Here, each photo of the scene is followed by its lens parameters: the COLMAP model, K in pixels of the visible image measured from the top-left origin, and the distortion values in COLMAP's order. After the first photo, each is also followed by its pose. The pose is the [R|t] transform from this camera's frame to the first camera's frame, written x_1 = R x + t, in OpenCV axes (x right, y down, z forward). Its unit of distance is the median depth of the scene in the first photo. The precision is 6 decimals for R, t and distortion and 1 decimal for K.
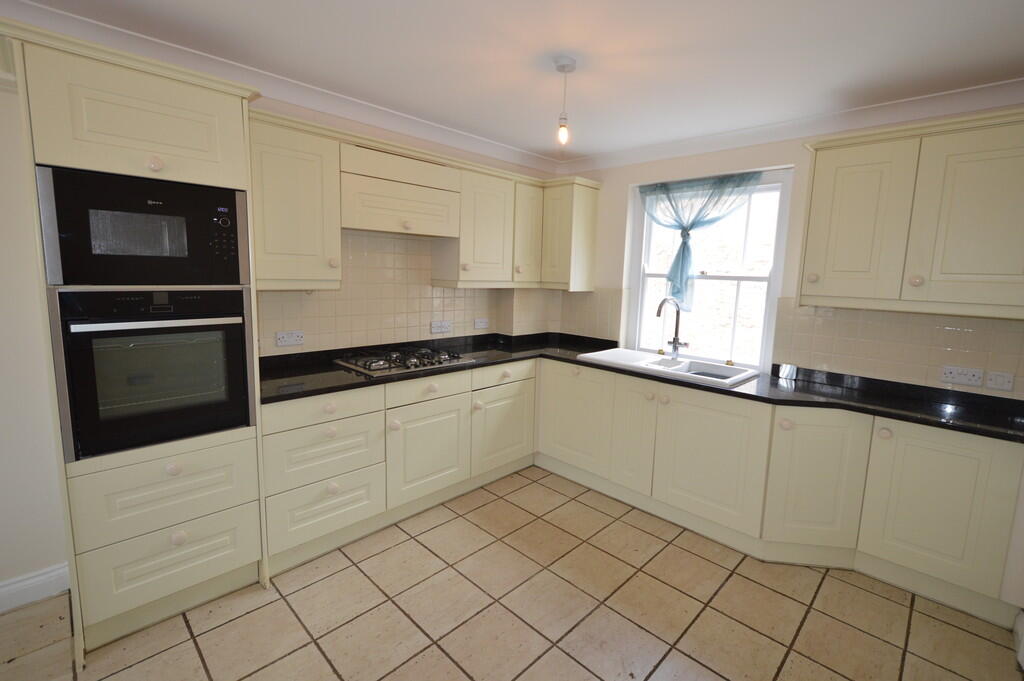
lens RADIAL K [[458.7, 0, 515.8], [0, 458.7, 332.3], [0, 0, 1]] dist [0.002316, 0.000038]
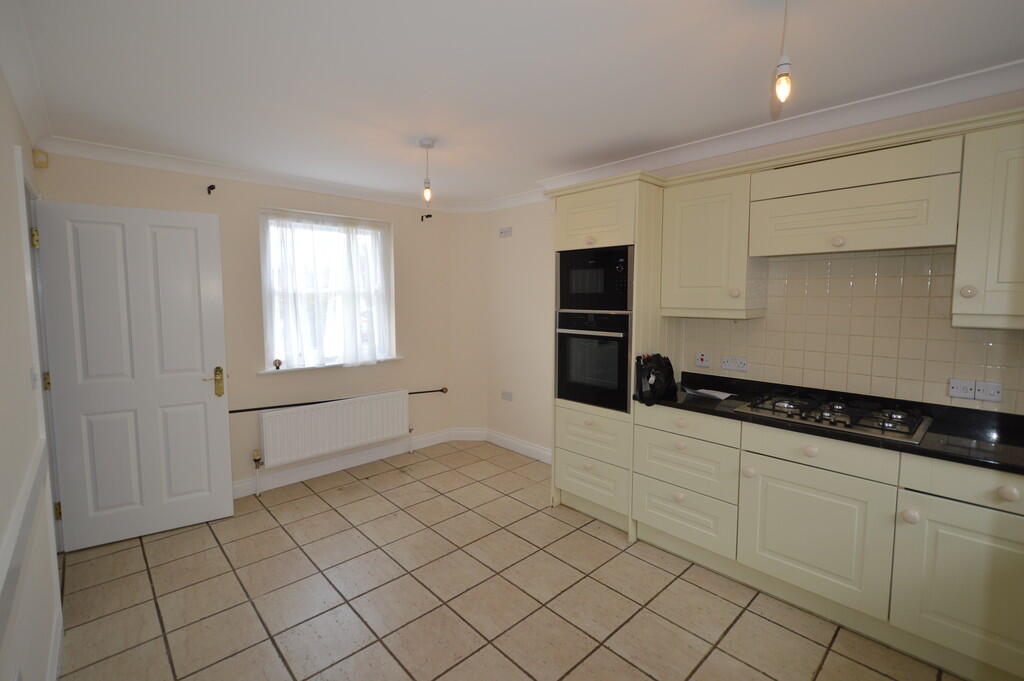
lens RADIAL K [[458.7, 0, 515.8], [0, 458.7, 332.3], [0, 0, 1]] dist [0.002316, 0.000038]
pose [[-0.045621, 0.054811, -0.997454, 0.705043], [-0.131956, 0.989413, 0.060404, -0.066419], [0.990205, 0.134375, -0.037905, 0.612018]]
